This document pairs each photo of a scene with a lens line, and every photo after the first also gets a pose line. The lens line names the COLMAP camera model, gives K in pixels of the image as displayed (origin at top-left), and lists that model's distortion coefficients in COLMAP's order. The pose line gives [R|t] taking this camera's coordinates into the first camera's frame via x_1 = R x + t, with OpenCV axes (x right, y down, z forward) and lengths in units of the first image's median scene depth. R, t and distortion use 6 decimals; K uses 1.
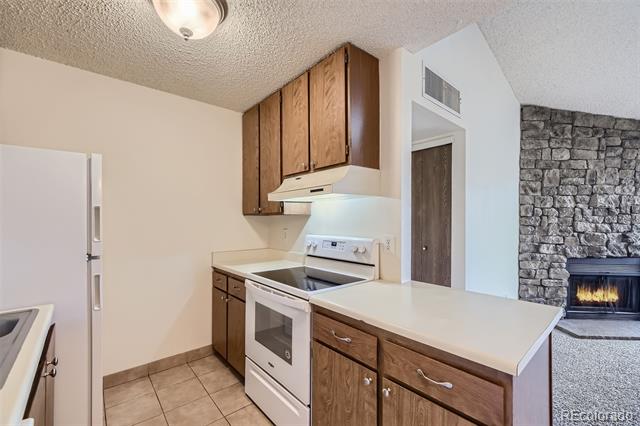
lens RADIAL K [[272.0, 0, 319.4], [0, 272.0, 216.7], [0, 0, 1]] dist [0.001277, 0.000219]
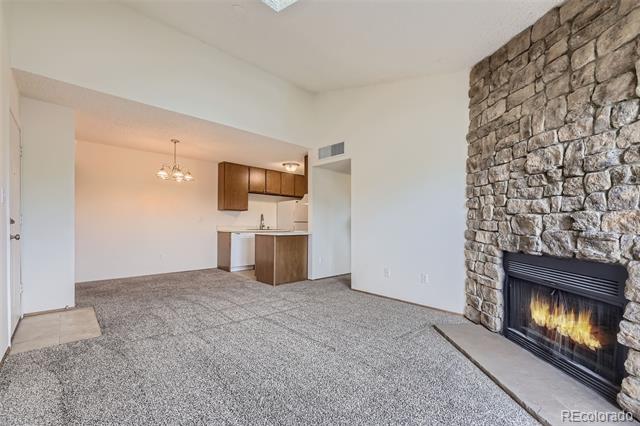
lens RADIAL K [[264.7, 0, 320.0], [0, 264.7, 213.0], [0, 0, 1]] dist [0.001026, 0.000034]
pose [[0.060278, -0.040010, -0.997379, 1.598712], [0.007756, 0.999185, -0.039613, 0.076839], [0.998151, -0.005348, 0.060539, 0.484096]]
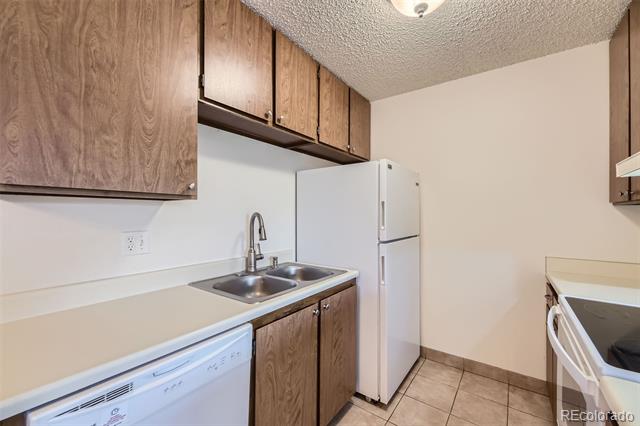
lens RADIAL K [[264.7, 0, 320.0], [0, 264.7, 213.0], [0, 0, 1]] dist [0.001026, 0.000034]
pose [[0.228107, -0.000926, -0.973636, 0.118881], [0.009357, 0.999955, 0.001242, 0.004366], [0.973591, -0.009393, 0.228105, 0.177016]]
